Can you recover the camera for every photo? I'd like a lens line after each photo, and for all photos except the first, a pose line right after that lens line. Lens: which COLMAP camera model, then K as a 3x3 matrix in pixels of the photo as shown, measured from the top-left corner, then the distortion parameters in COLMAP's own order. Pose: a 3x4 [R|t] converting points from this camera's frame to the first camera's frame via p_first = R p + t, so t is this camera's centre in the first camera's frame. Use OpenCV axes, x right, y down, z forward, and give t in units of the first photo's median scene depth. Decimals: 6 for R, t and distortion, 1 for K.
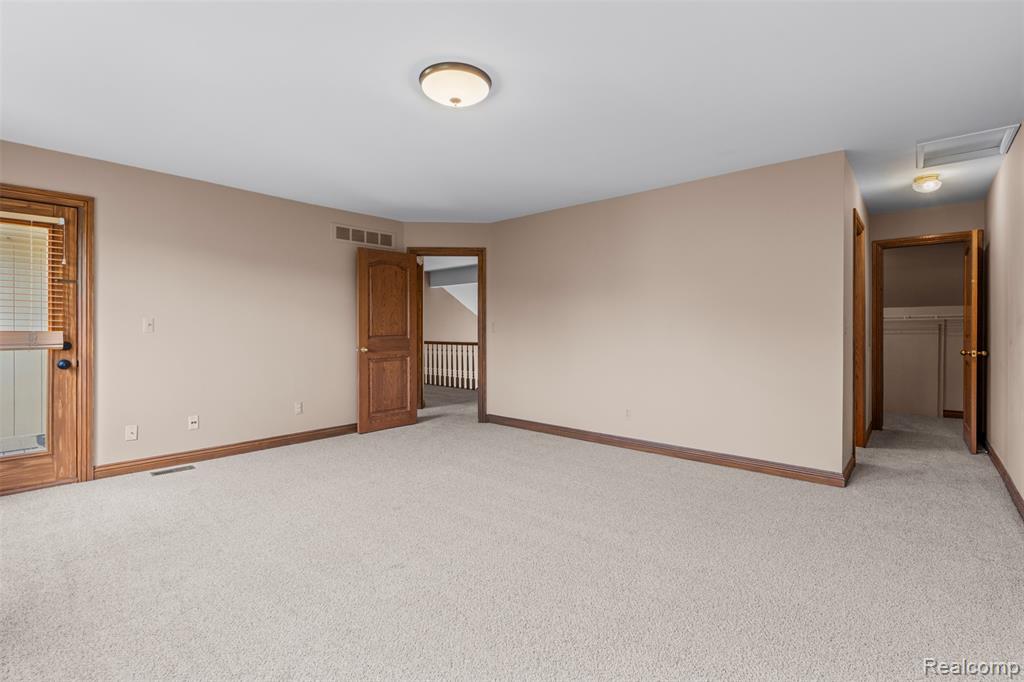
lens RADIAL K [[457.2, 0, 517.4], [0, 457.2, 332.8], [0, 0, 1]] dist [-0.003808, 0.000588]
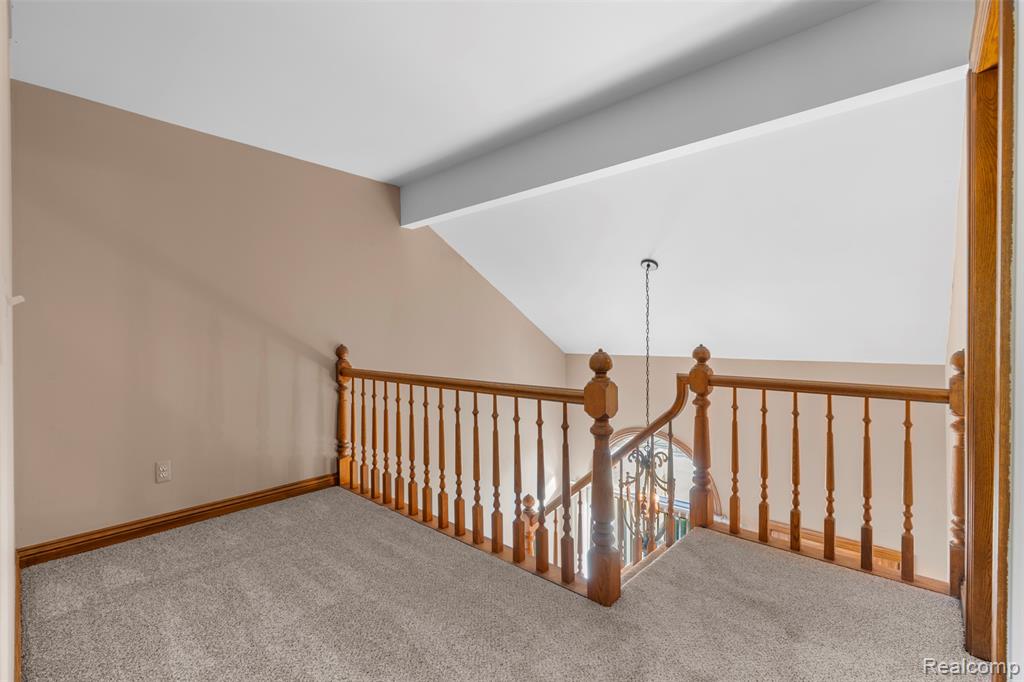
lens RADIAL K [[457.2, 0, 517.4], [0, 457.2, 332.8], [0, 0, 1]] dist [-0.003808, 0.000588]
pose [[-0.008715, 0.000403, -0.999962, 0.170212], [0.004586, 0.999989, 0.000363, -0.013423], [0.999952, -0.004582, -0.008716, 1.022026]]
